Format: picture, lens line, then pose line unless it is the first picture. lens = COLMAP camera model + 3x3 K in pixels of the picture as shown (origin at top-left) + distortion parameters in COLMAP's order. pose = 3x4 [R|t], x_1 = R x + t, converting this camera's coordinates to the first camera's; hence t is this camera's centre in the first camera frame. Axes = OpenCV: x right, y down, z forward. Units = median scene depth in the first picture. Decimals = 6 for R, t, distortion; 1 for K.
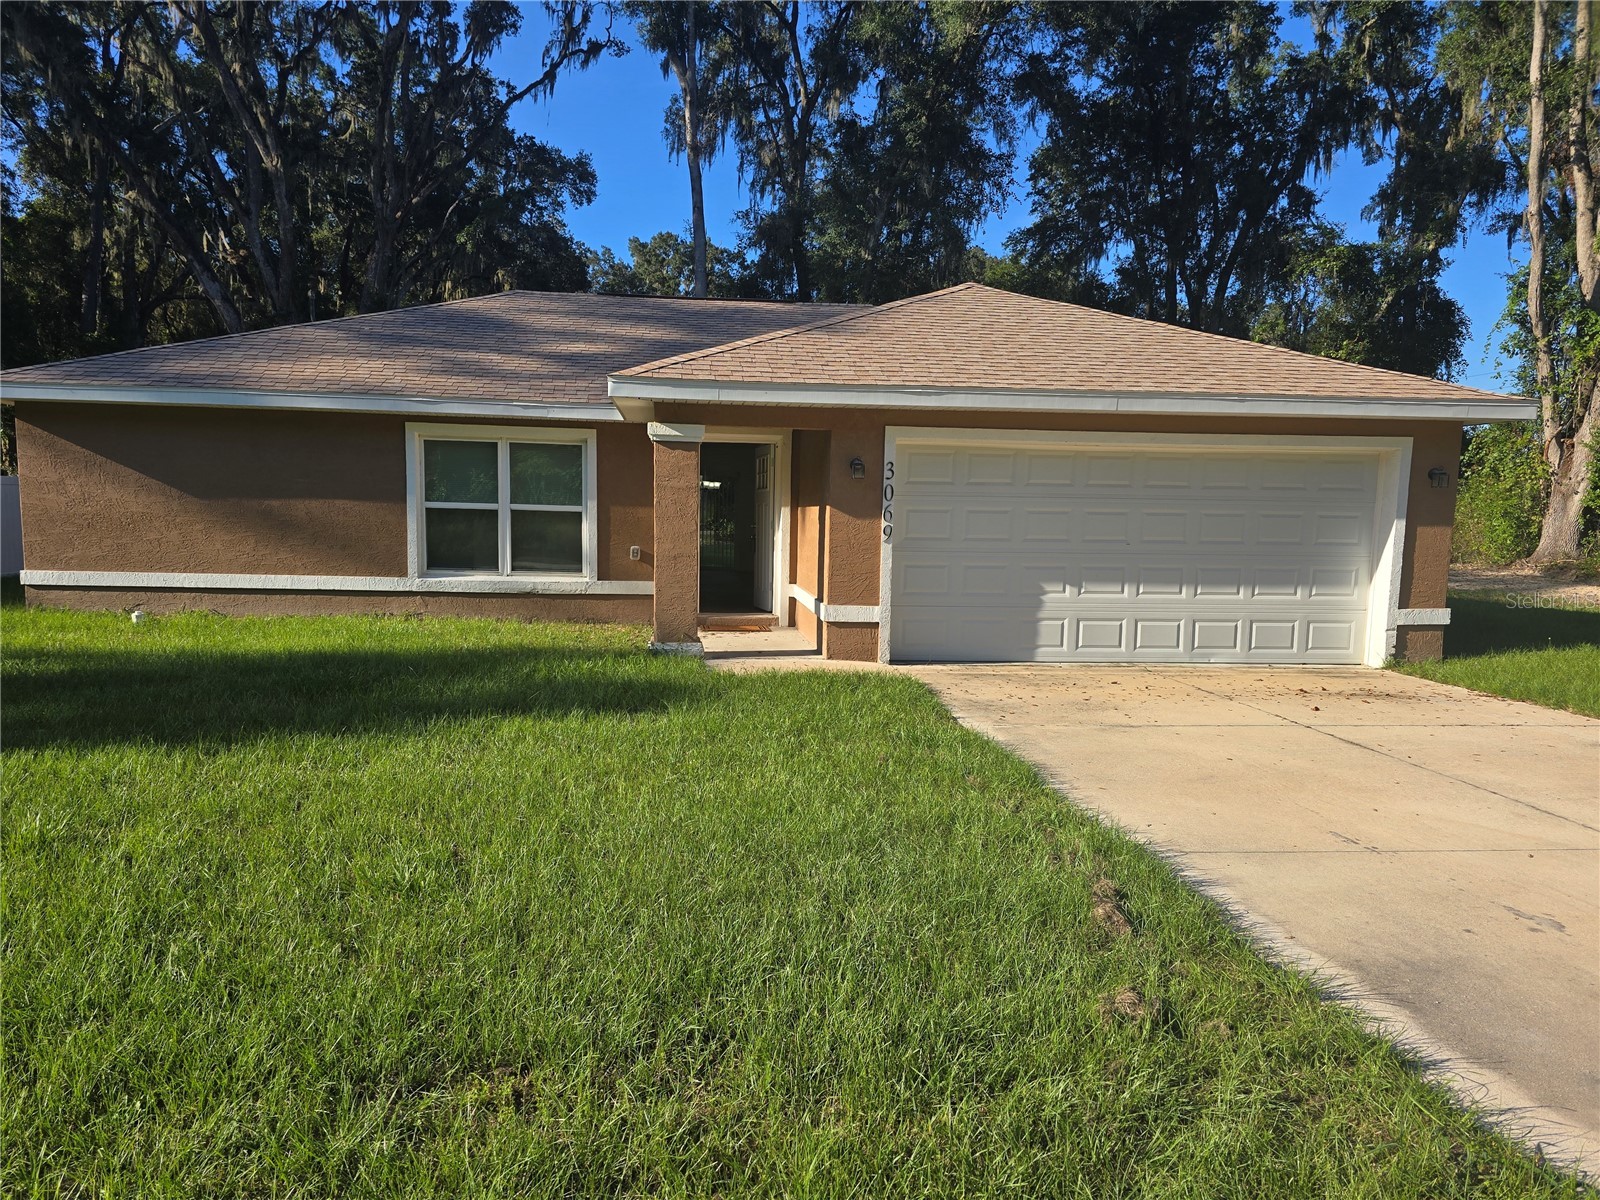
lens RADIAL K [[1087.1, 0, 799.1], [0, 1087.1, 596.2], [0, 0, 1]] dist [0.032528, -0.007033]
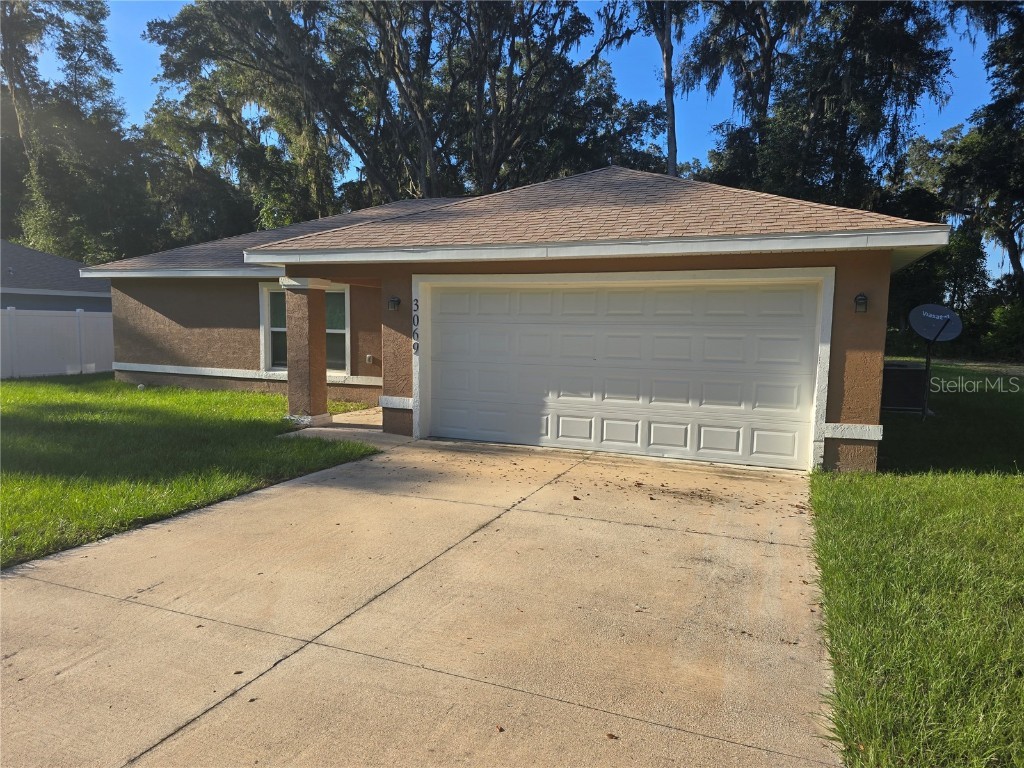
lens RADIAL K [[695.7, 0, 511.0], [0, 695.7, 389.0], [0, 0, 1]] dist [0.032528, -0.007033]
pose [[0.883124, 0.039619, -0.467464, 0.590312], [-0.039717, 0.999164, 0.009649, -0.016678], [0.467455, 0.010045, 0.883960, 0.224313]]
